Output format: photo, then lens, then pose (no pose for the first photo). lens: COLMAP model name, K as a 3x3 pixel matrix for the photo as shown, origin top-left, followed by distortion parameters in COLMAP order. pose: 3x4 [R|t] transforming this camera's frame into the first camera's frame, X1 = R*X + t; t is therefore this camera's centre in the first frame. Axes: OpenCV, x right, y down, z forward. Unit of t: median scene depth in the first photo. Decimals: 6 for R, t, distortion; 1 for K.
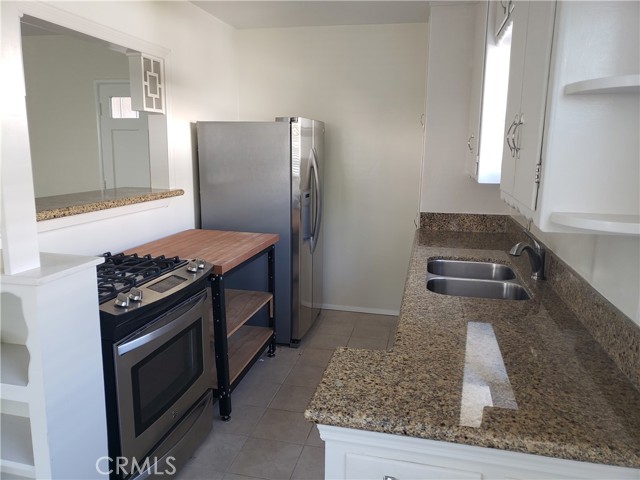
lens RADIAL K [[502.6, 0, 314.6], [0, 502.6, 246.1], [0, 0, 1]] dist [0.034959, -0.039306]
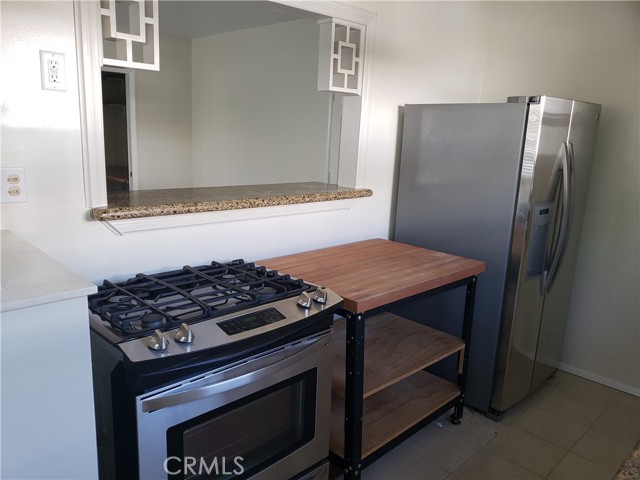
lens RADIAL K [[502.6, 0, 310.6], [0, 502.6, 253.0], [0, 0, 1]] dist [0.034959, -0.039306]
pose [[0.840466, 0.145567, -0.521945, 0.101745], [-0.131563, 0.989237, 0.064042, -0.056125], [0.525650, 0.014844, 0.850571, 0.293748]]
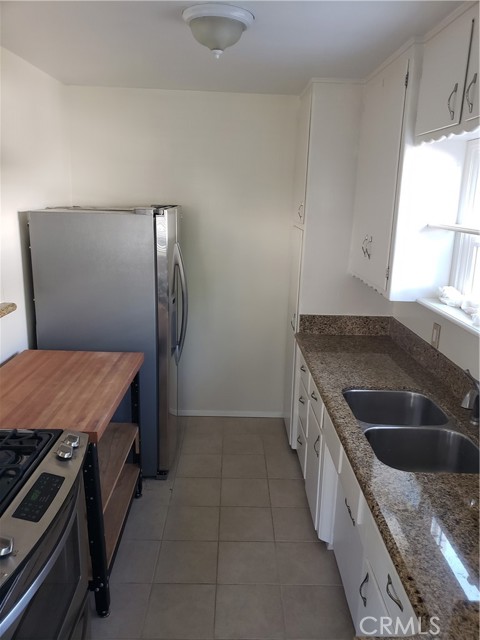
lens RADIAL K [[502.6, 0, 244.6], [0, 502.6, 317.4], [0, 0, 1]] dist [0.034959, -0.039306]
pose [[0.967905, -0.039926, 0.248125, -0.127592], [0.026422, 0.997995, 0.057518, -0.139356], [-0.249924, -0.049116, 0.967019, 0.191583]]
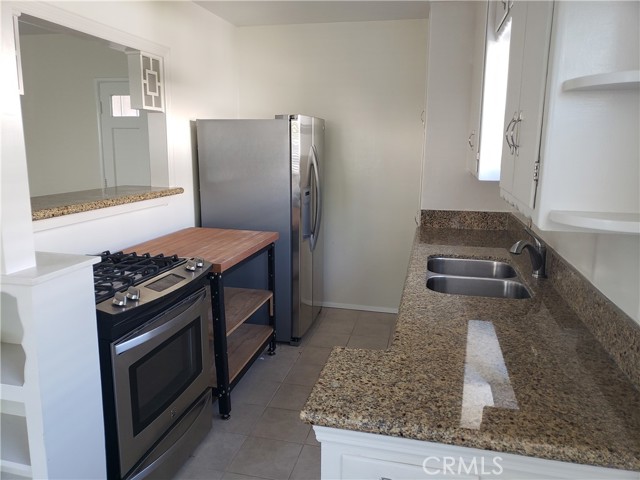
lens RADIAL K [[502.6, 0, 312.2], [0, 502.6, 244.3], [0, 0, 1]] dist [0.034959, -0.039306]
pose [[0.999954, -0.002153, -0.009327, 0.005207], [0.002170, 0.999996, 0.001749, -0.001485], [0.009324, -0.001769, 0.999955, 0.003983]]
